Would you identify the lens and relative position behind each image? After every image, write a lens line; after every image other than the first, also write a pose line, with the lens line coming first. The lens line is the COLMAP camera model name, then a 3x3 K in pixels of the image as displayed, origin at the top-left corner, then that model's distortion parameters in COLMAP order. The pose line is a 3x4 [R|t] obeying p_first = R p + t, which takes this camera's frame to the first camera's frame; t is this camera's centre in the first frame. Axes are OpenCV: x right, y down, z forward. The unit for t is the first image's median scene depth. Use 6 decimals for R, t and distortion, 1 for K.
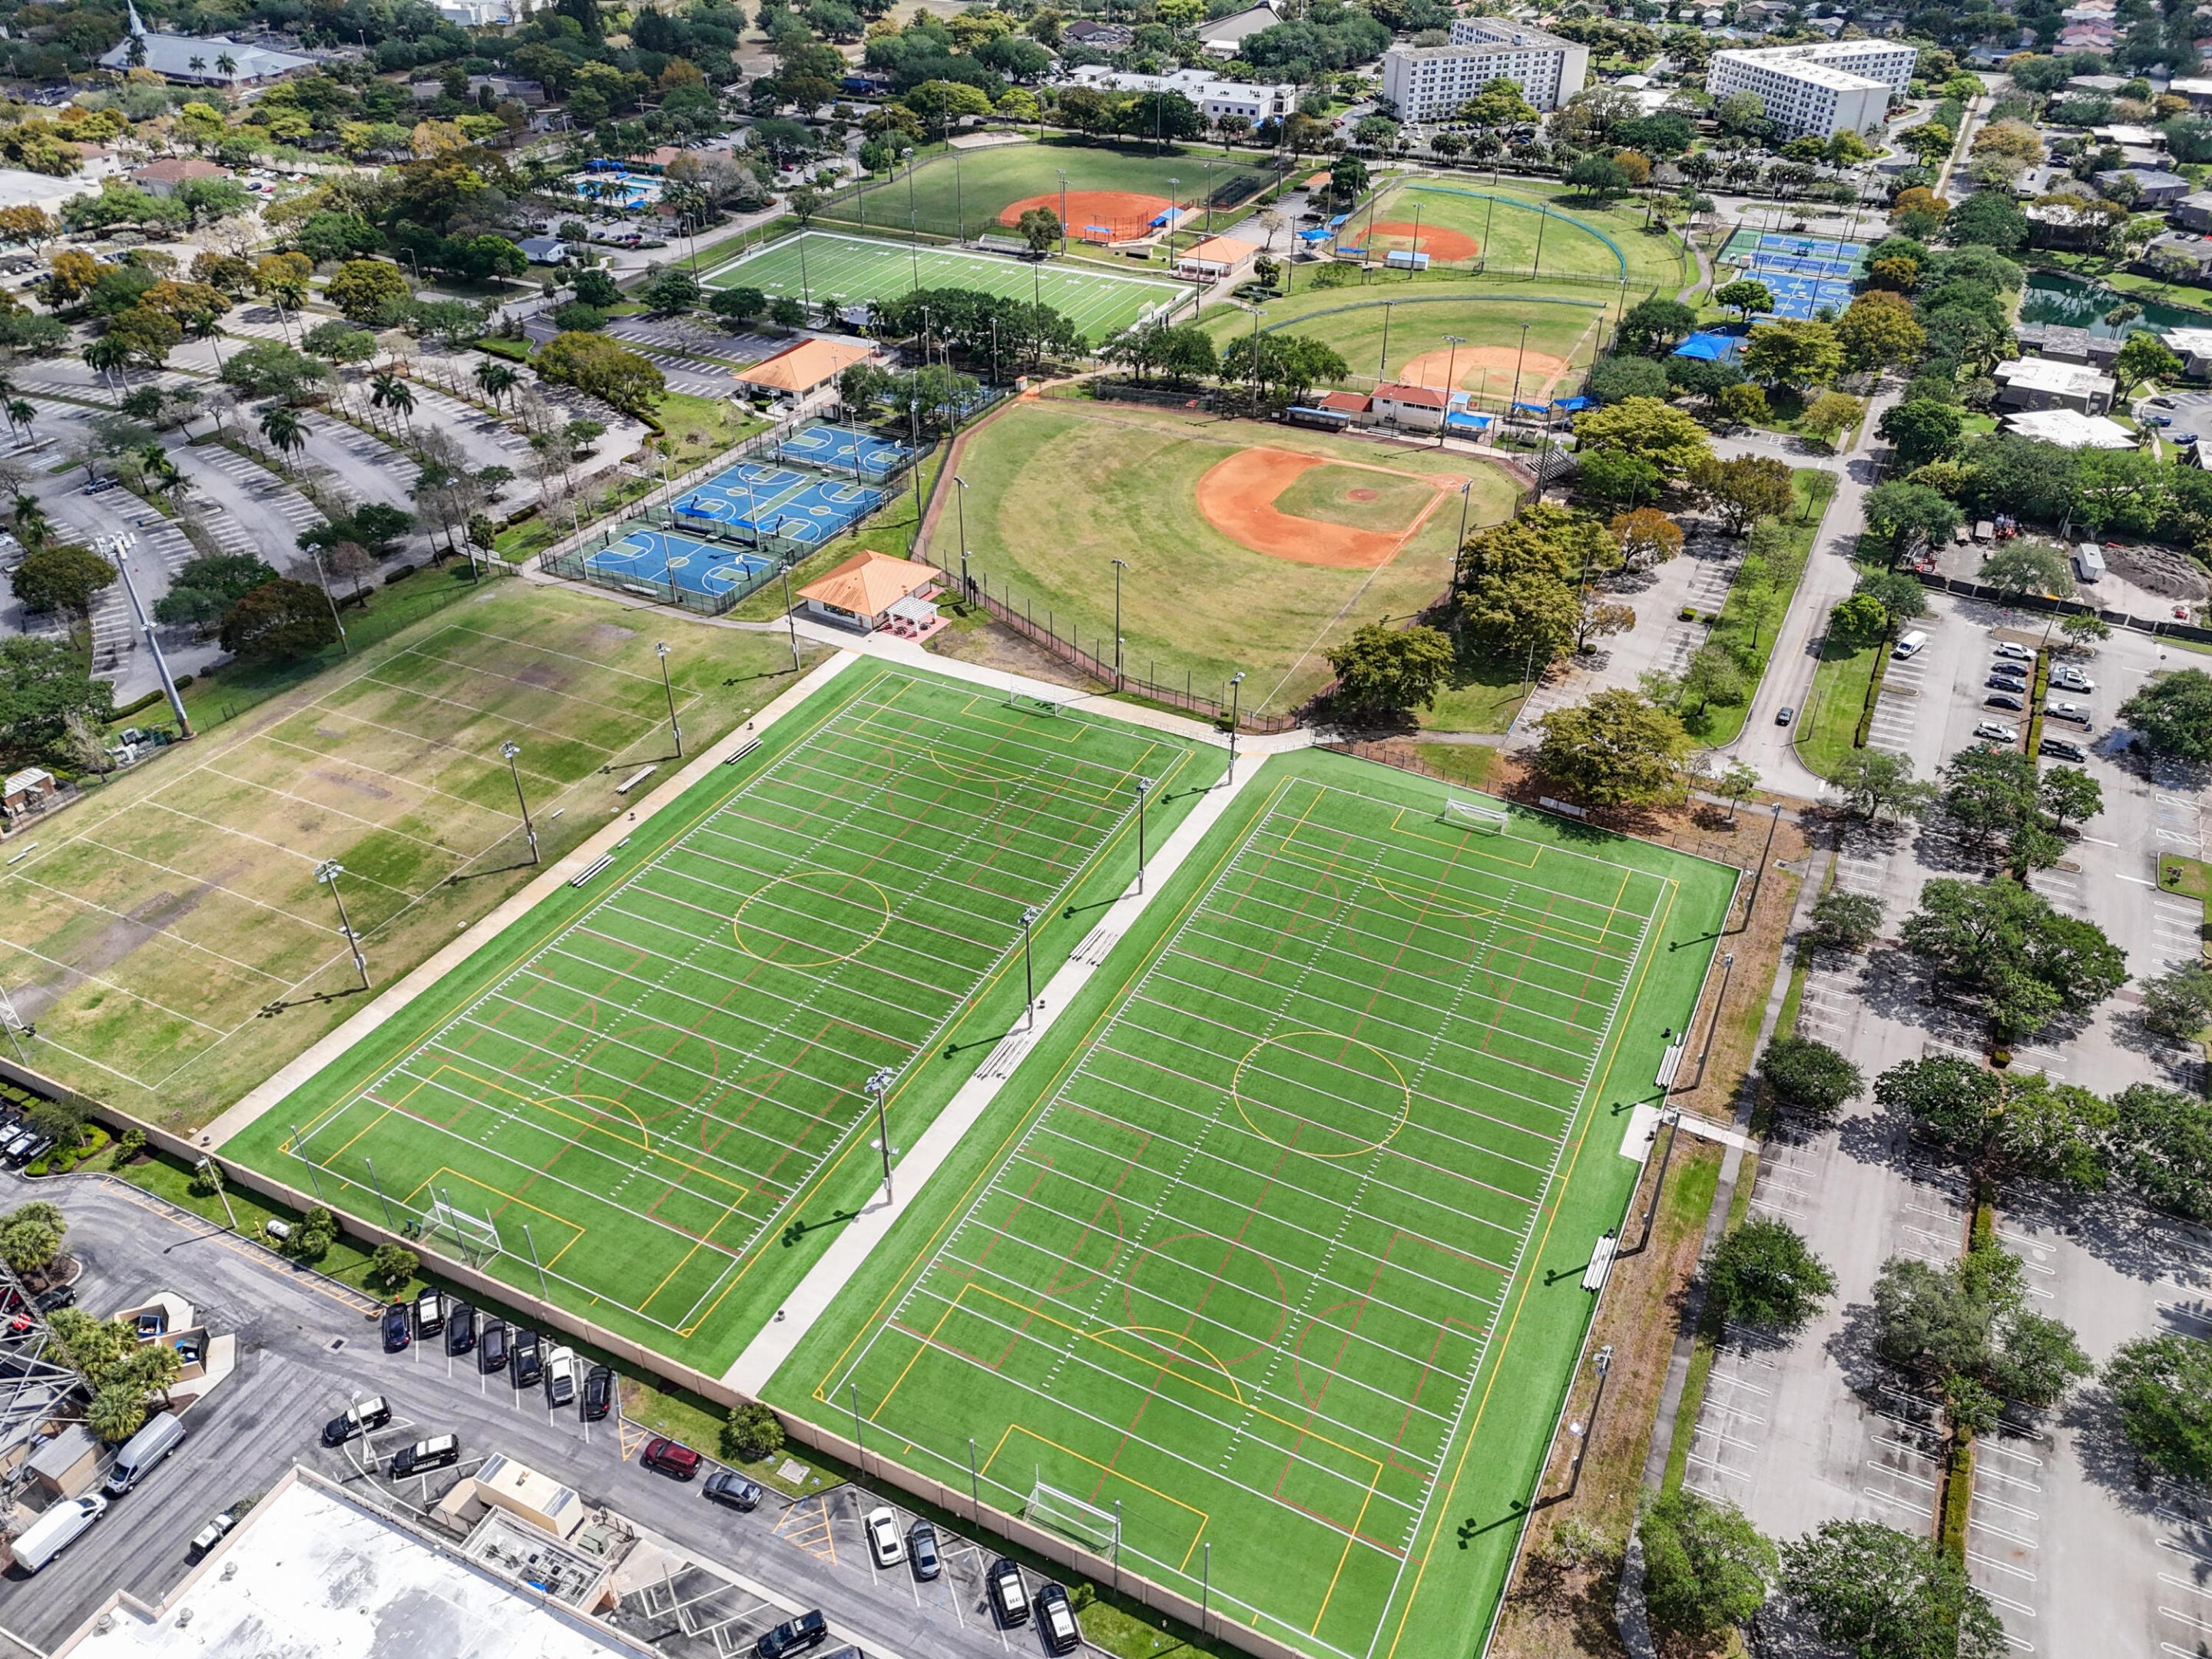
lens RADIAL K [[1627.5, 0, 1106.0], [0, 1627.5, 829.5], [0, 0, 1]] dist [0.075186, -0.057690]
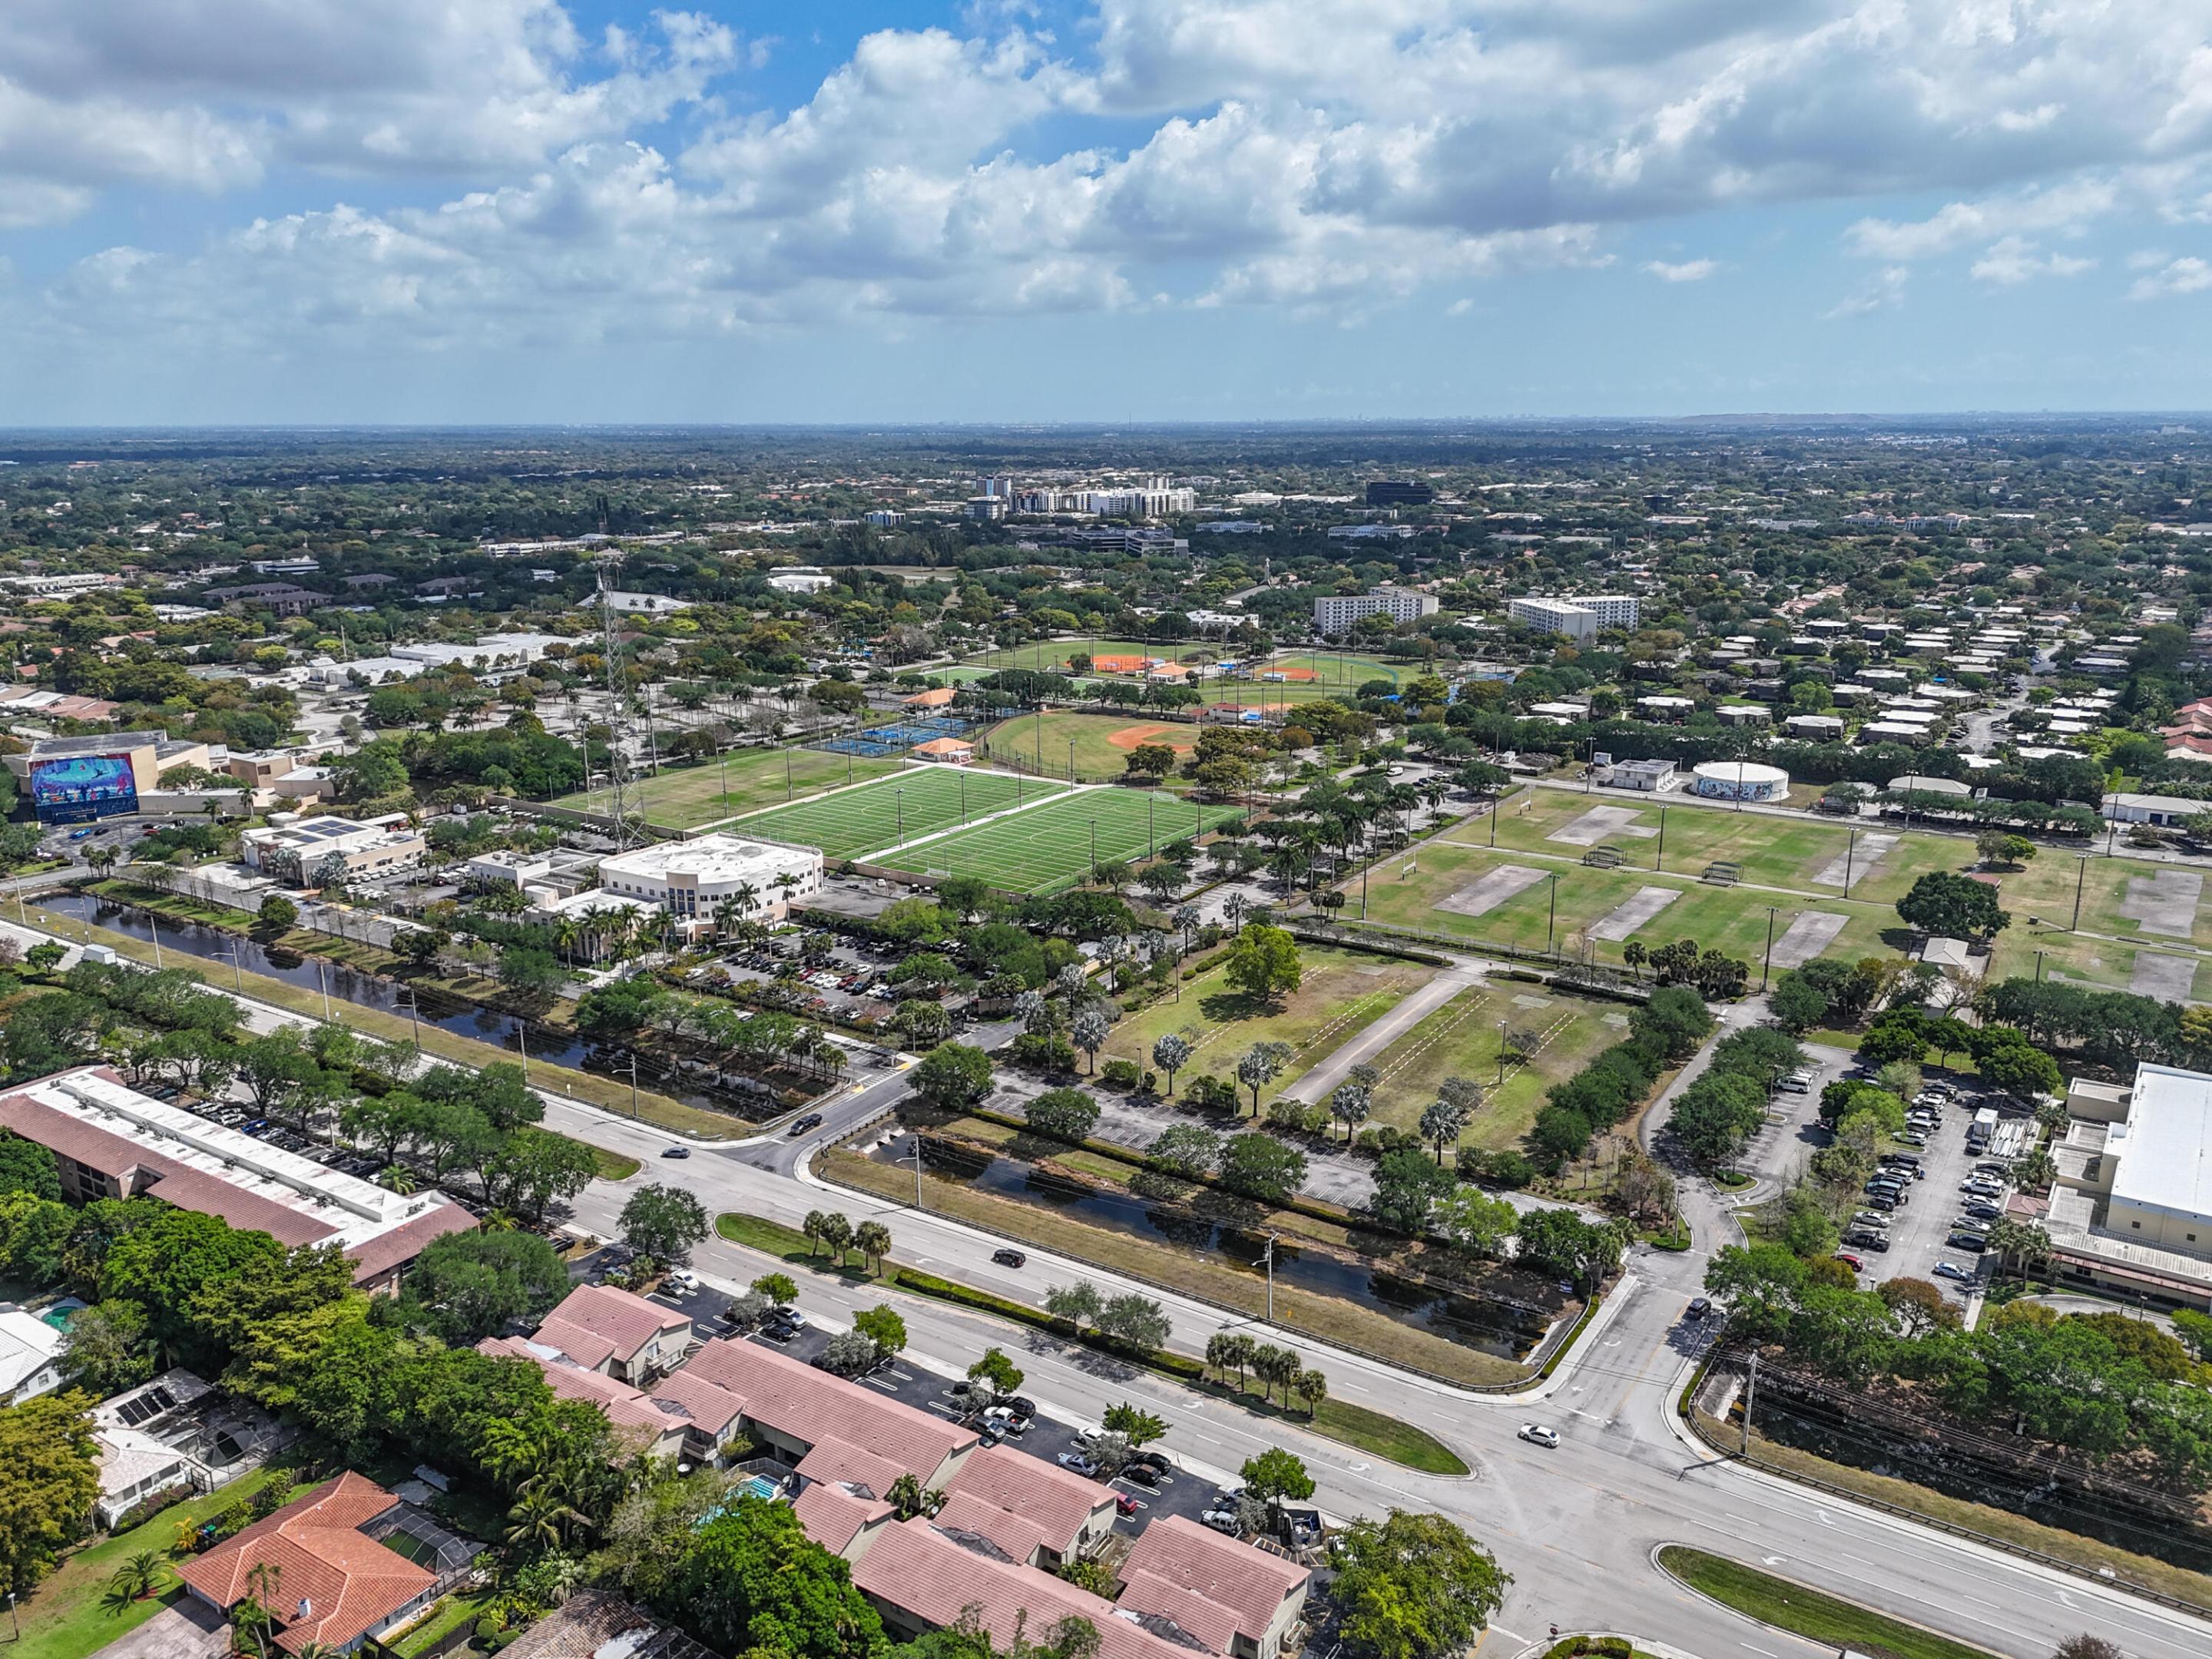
lens RADIAL K [[1627.5, 0, 1106.0], [0, 1627.5, 829.5], [0, 0, 1]] dist [0.075186, -0.057690]
pose [[0.991724, 0.023799, -0.126160, 0.220584], [-0.066535, 0.935682, -0.346515, 0.436272], [0.109799, 0.352041, 0.929522, -0.612847]]
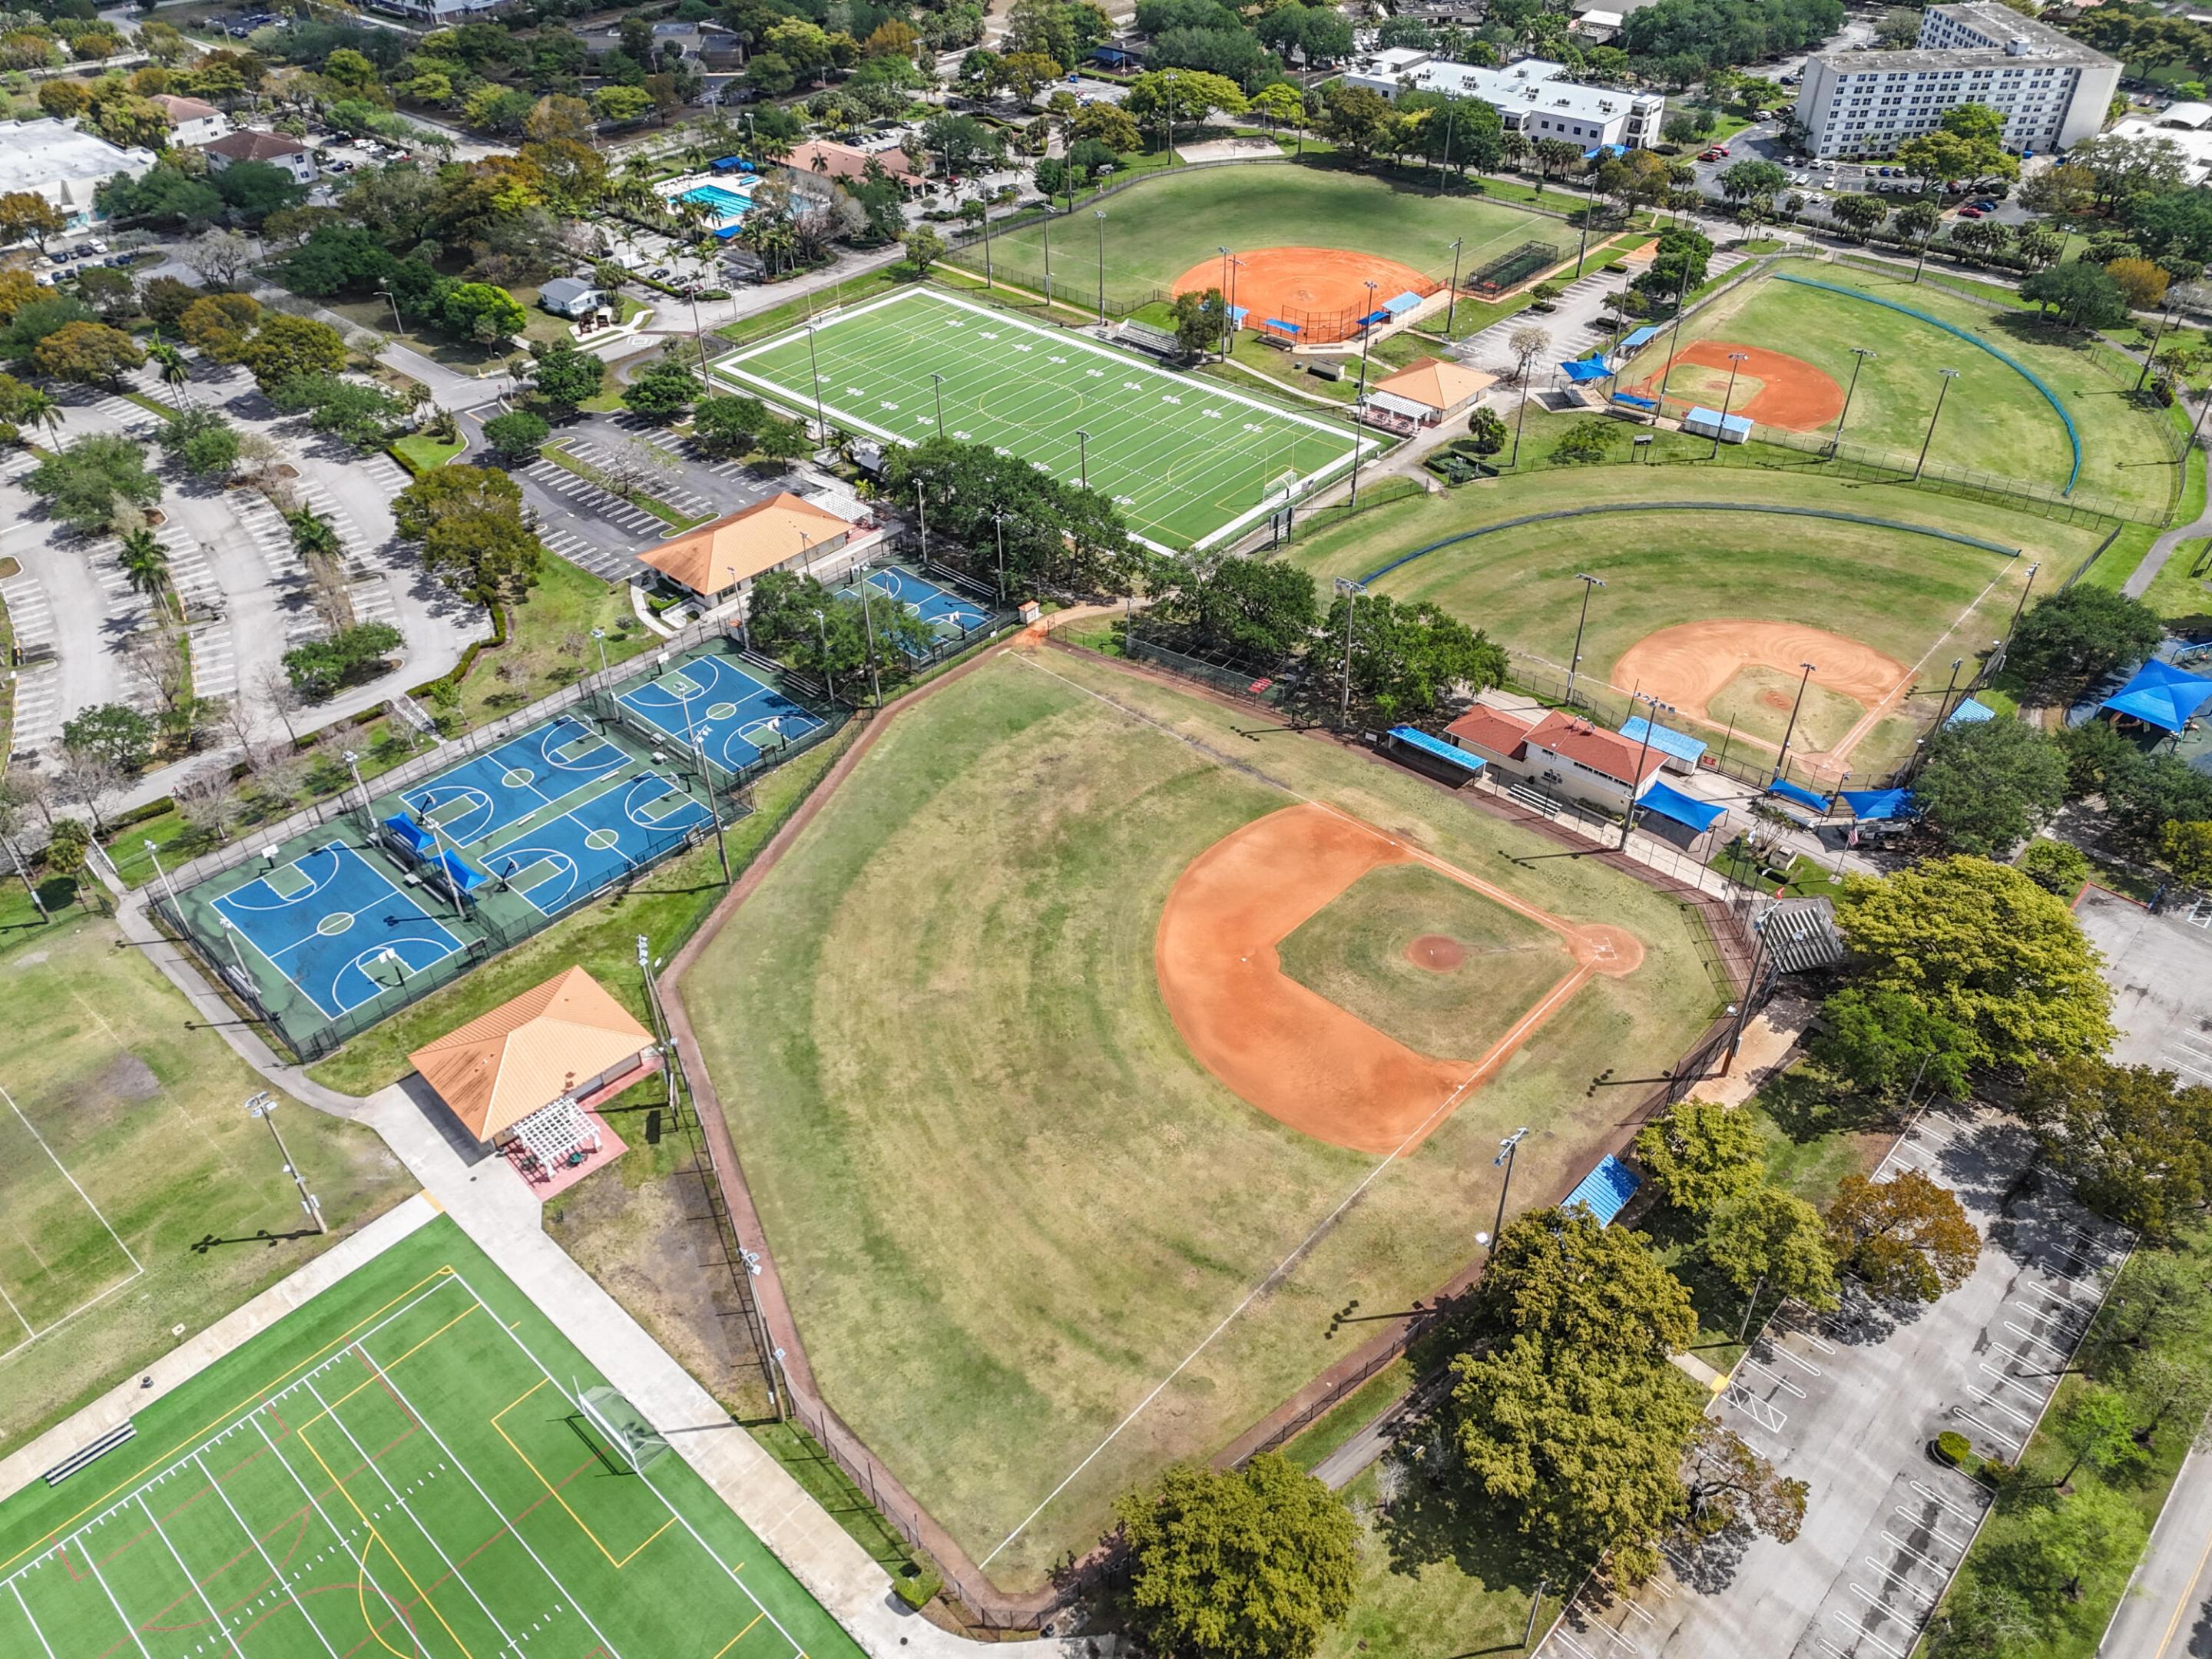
lens RADIAL K [[1627.5, 0, 1106.0], [0, 1627.5, 829.5], [0, 0, 1]] dist [0.075186, -0.057690]
pose [[0.961890, 0.159659, -0.221985, 0.116557], [-0.146143, 0.986329, 0.076143, -0.194407], [0.231107, -0.040800, 0.972073, 0.281413]]
